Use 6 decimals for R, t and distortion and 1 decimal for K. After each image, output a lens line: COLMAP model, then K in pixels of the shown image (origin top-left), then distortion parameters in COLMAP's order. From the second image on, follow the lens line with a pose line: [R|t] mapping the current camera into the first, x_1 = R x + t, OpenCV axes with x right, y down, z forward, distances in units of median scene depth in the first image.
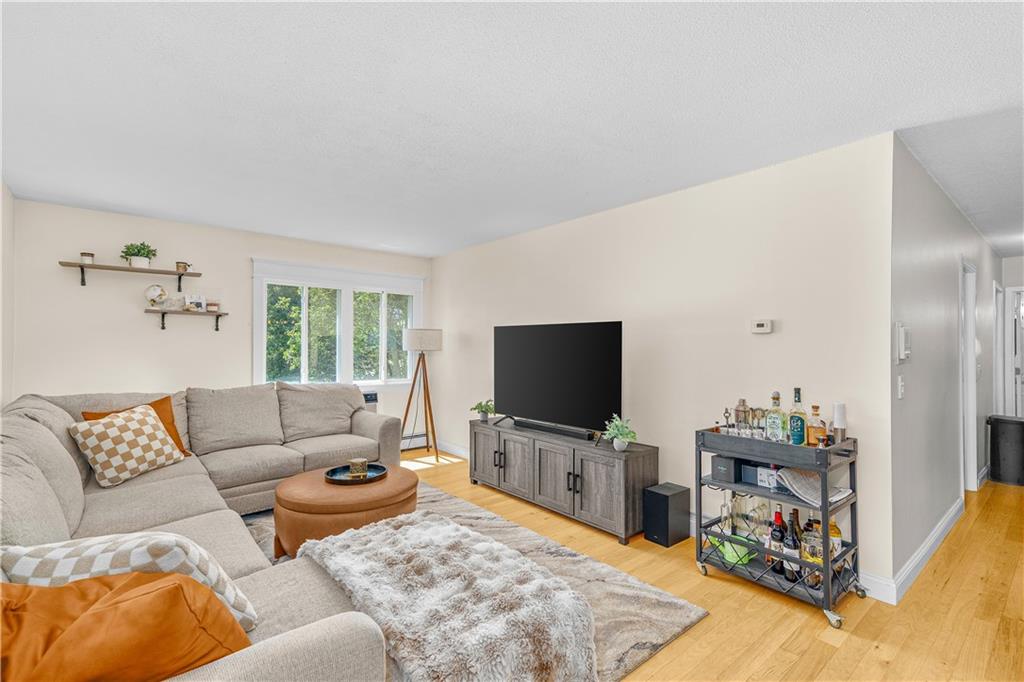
lens RADIAL K [[463.3, 0, 512.2], [0, 463.3, 341.6], [0, 0, 1]] dist [0.028203, 0.000346]
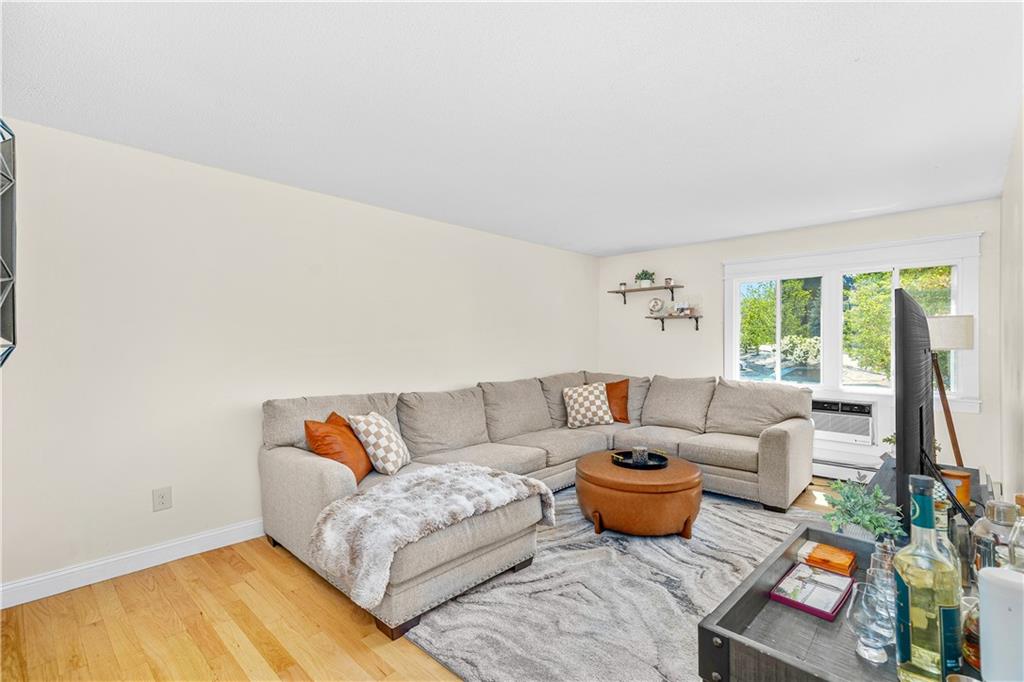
lens RADIAL K [[463.3, 0, 509.7], [0, 463.3, 346.0], [0, 0, 1]] dist [0.028203, 0.000346]
pose [[0.114799, 0.005862, -0.993371, 0.528060], [0.014840, 0.999861, 0.007615, 0.001098], [0.993278, -0.015615, 0.114696, 0.422790]]
